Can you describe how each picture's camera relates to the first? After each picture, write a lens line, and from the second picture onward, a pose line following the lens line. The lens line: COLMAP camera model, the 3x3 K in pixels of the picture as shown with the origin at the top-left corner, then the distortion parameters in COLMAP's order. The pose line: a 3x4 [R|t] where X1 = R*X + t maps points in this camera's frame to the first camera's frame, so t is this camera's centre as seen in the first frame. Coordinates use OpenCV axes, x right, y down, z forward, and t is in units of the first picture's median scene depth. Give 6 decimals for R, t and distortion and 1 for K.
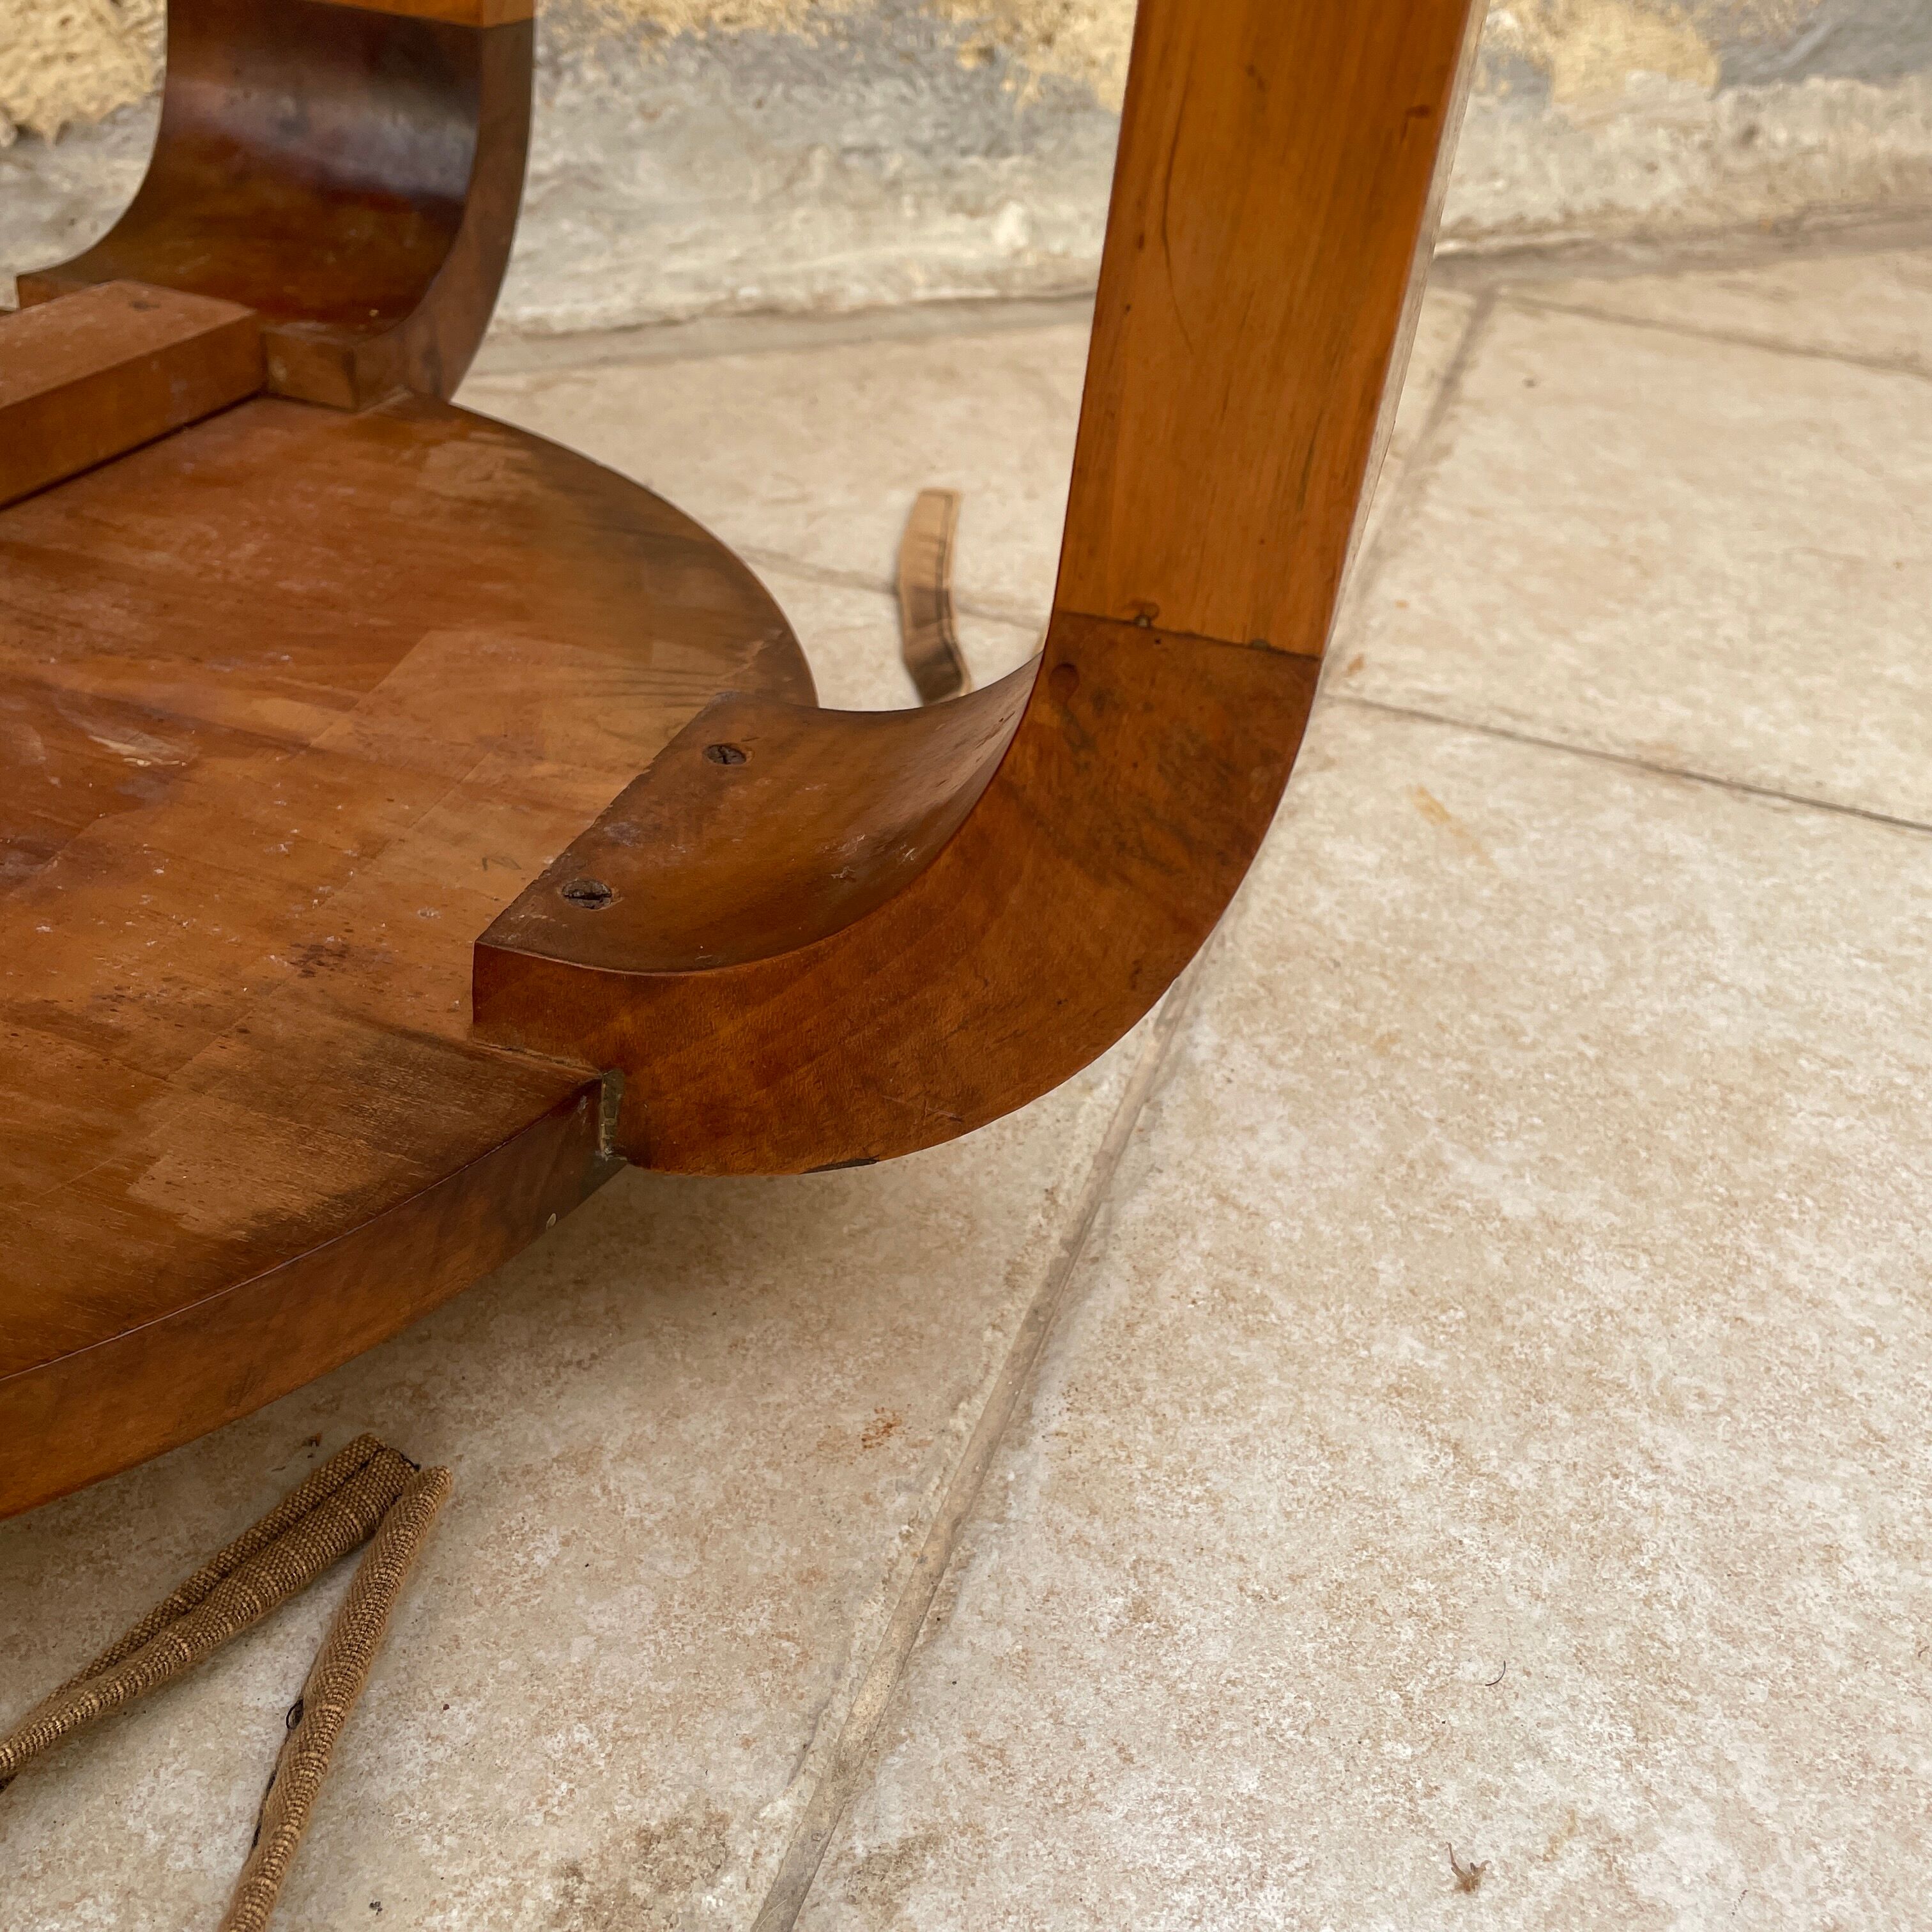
lens RADIAL K [[1983.1, 0, 971.5], [0, 1983.1, 917.2], [0, 0, 1]] dist [0.040826, 0.000000]
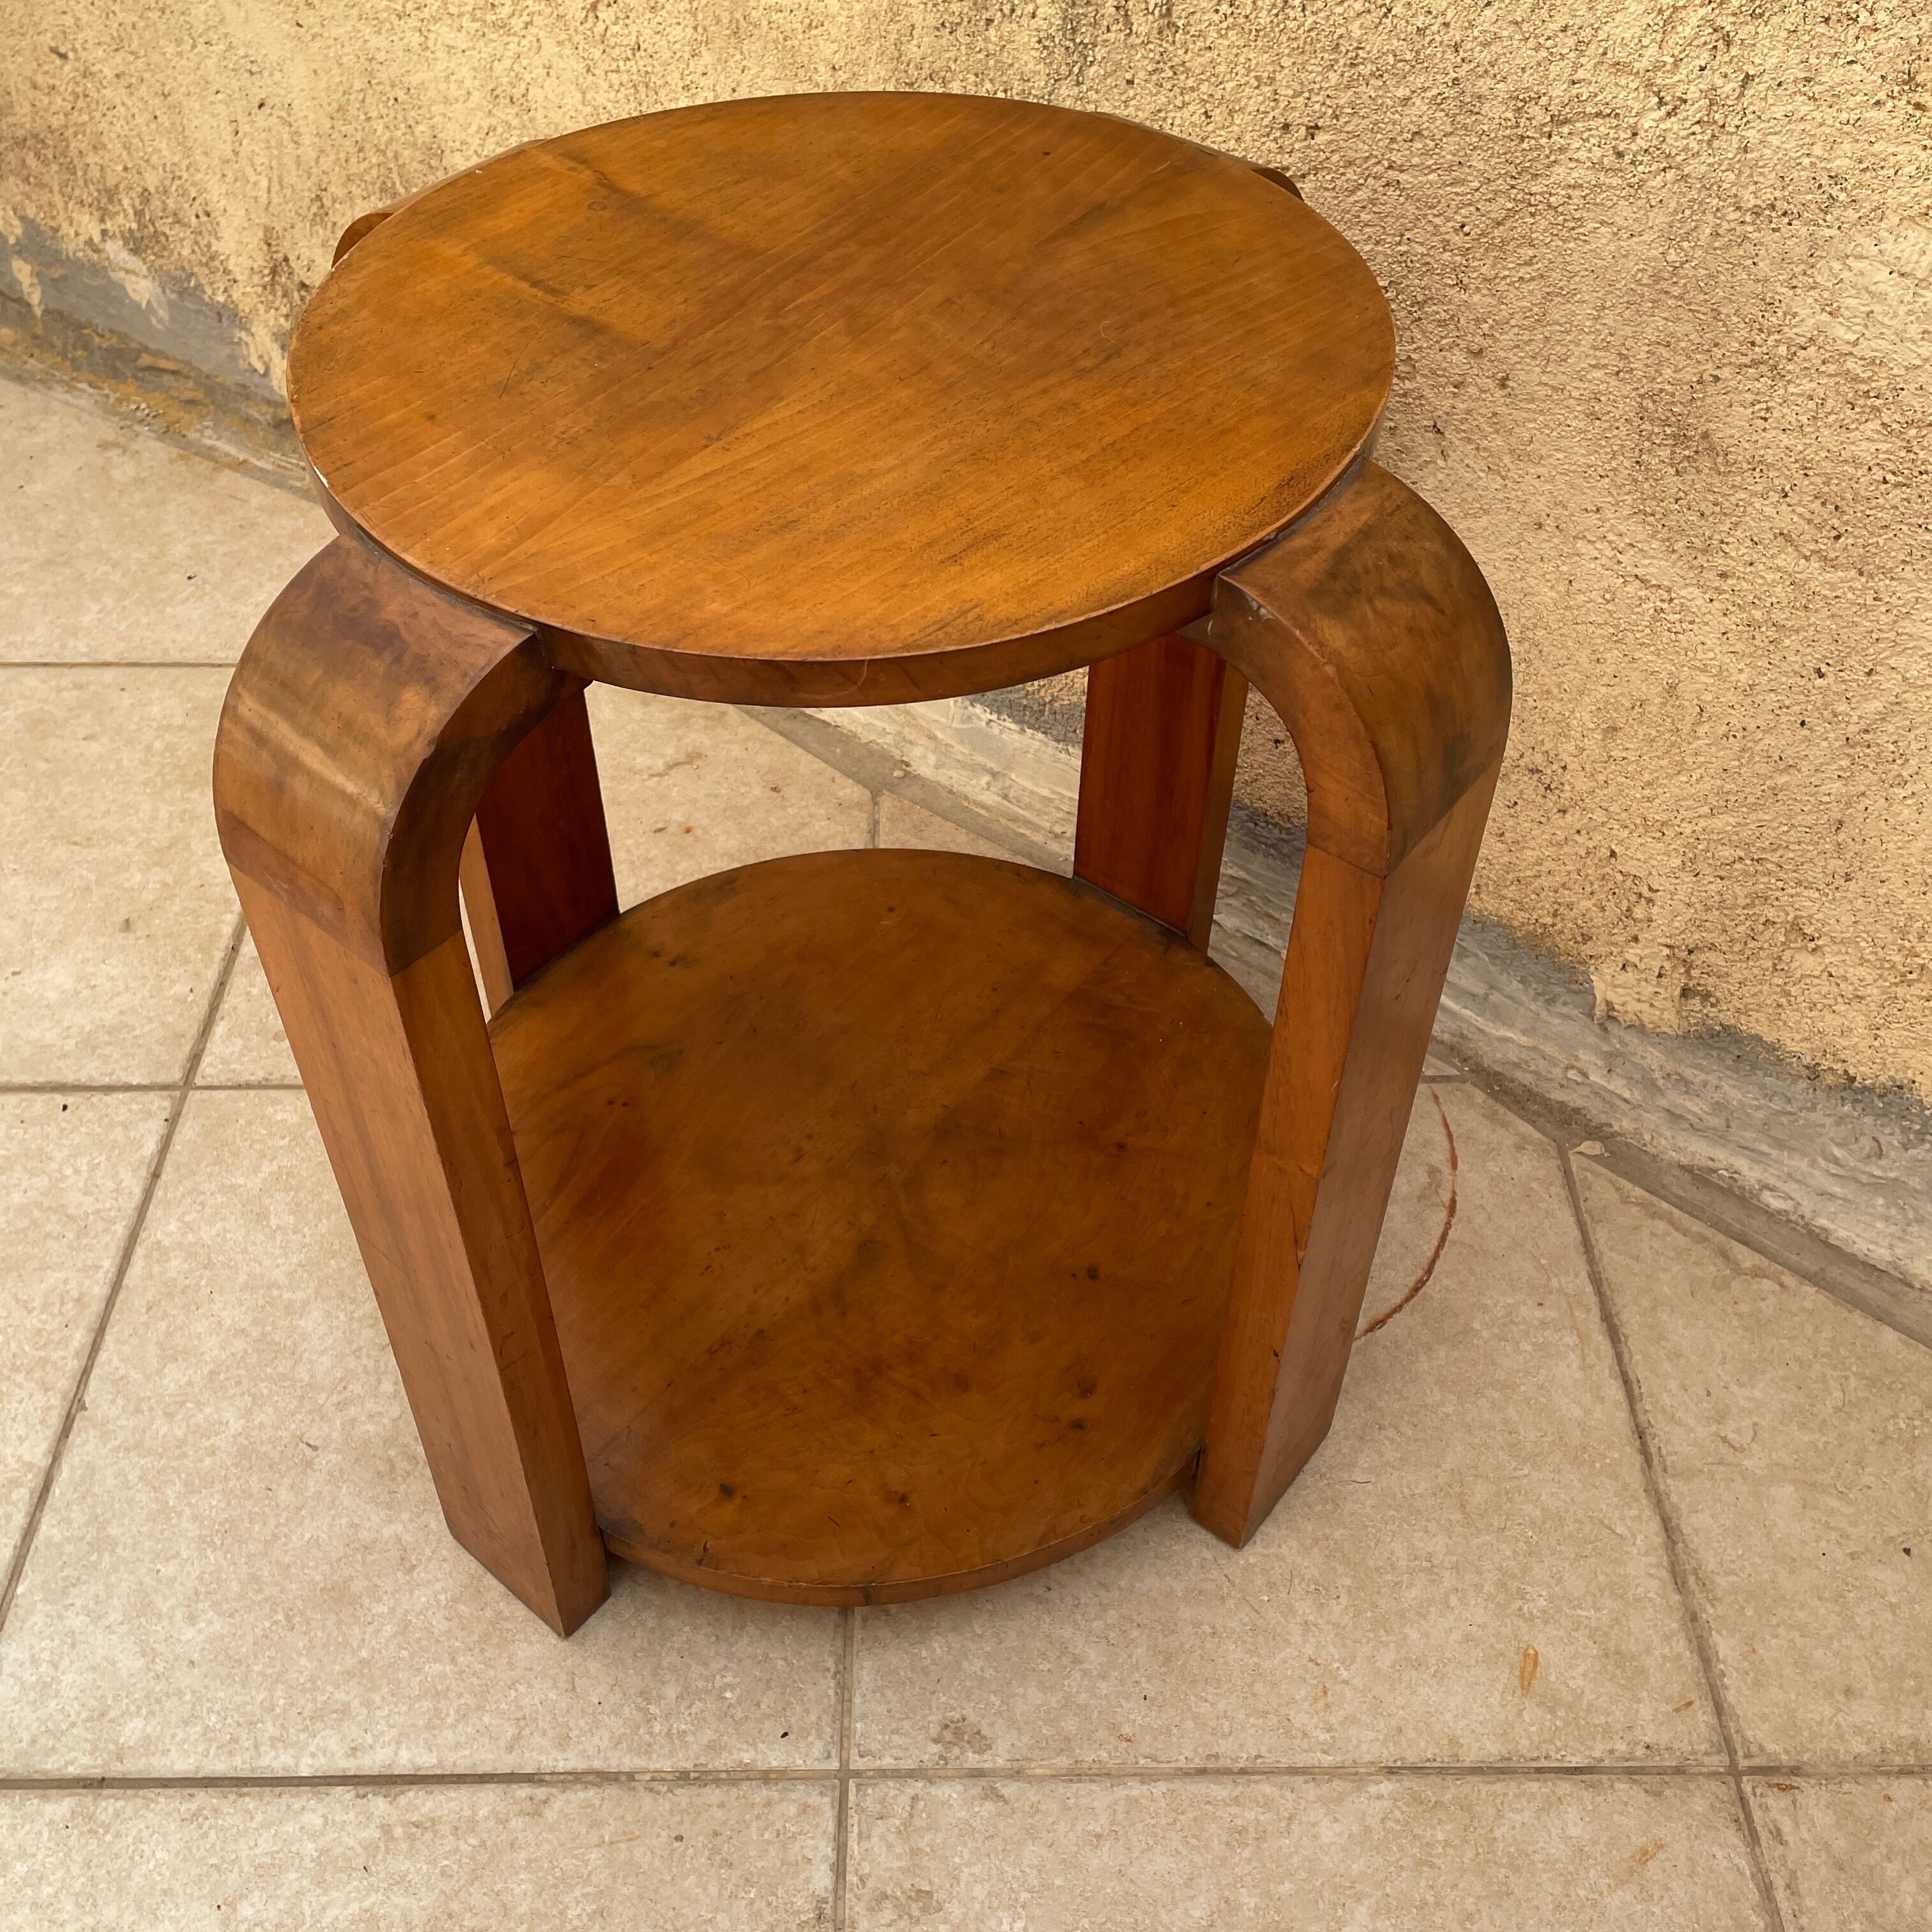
lens RADIAL K [[1983.1, 0, 941.9], [0, 1983.1, 937.2], [0, 0, 1]] dist [0.040826, 0.000000]
pose [[0.319973, 0.615087, -0.720615, 0.582701], [-0.490922, 0.758168, 0.429158, -0.822940], [0.810317, 0.216447, 0.544553, -0.531963]]
